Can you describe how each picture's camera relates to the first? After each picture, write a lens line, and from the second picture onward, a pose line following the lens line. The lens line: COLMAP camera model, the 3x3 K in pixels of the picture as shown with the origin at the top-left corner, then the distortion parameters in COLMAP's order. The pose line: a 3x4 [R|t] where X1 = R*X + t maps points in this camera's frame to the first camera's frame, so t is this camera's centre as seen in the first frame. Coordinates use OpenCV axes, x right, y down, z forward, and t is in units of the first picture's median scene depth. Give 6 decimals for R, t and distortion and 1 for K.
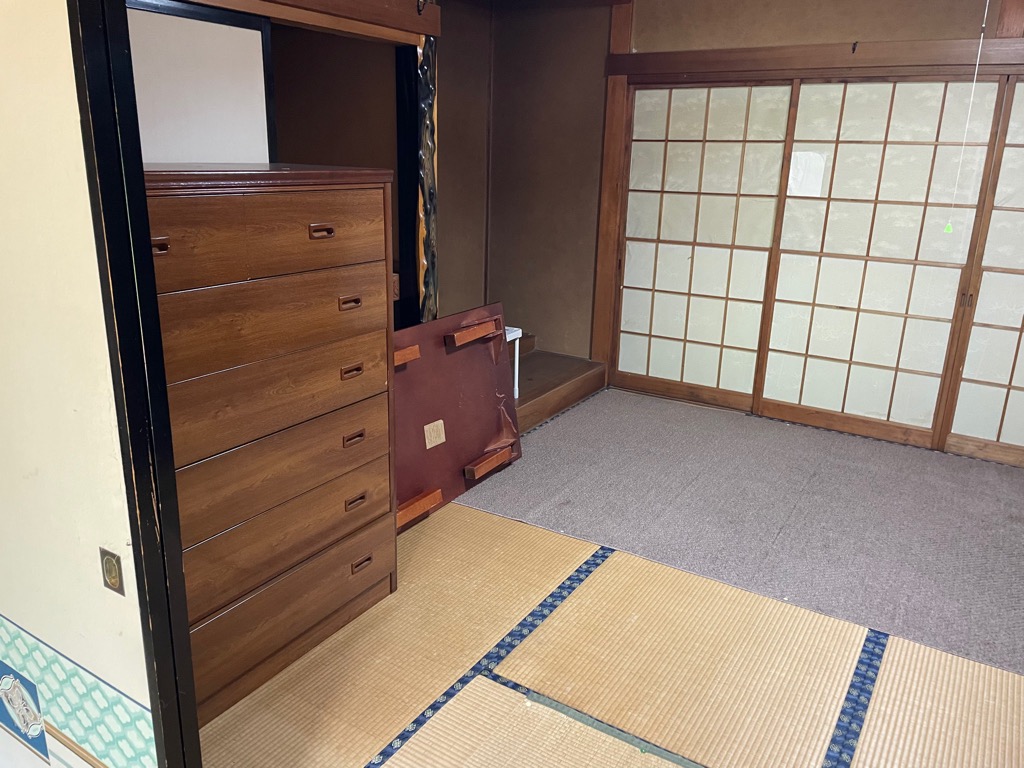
lens RADIAL K [[786.6, 0, 512.0], [0, 786.6, 384.0], [0, 0, 1]] dist [0.109799, -0.163057]
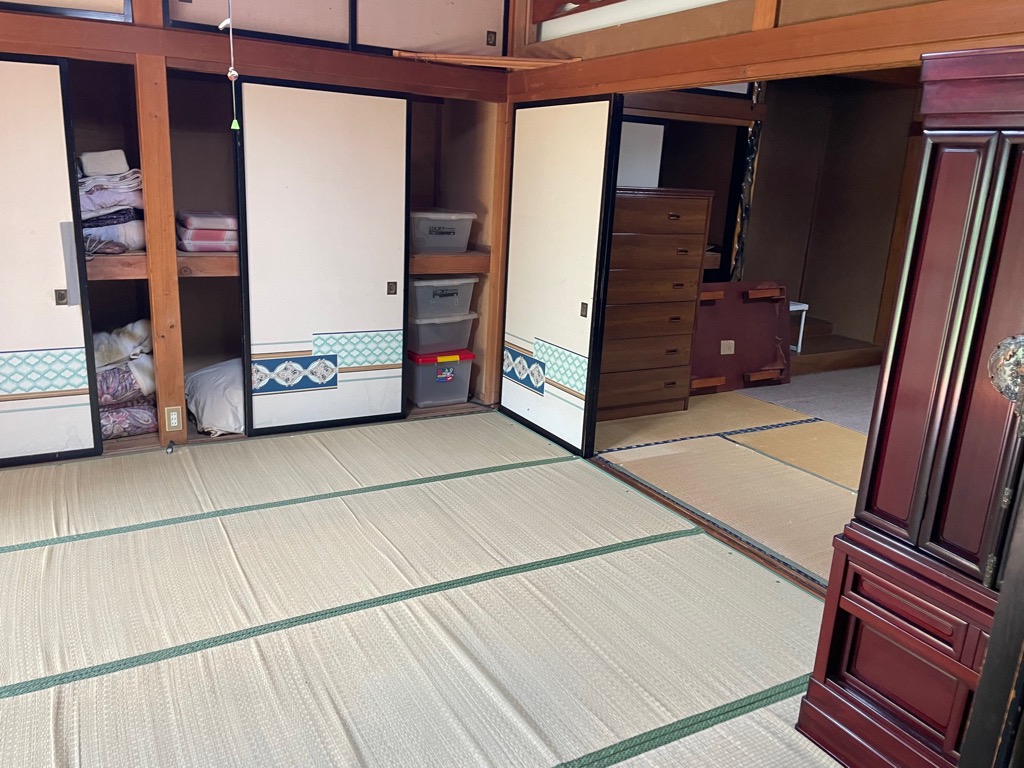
lens RADIAL K [[786.6, 0, 512.0], [0, 786.6, 384.0], [0, 0, 1]] dist [0.109799, -0.163057]
pose [[0.886541, 0.133477, -0.442977, 0.278522], [-0.156813, 0.987494, -0.016284, 0.261311], [0.435263, 0.083901, 0.896385, -0.791615]]
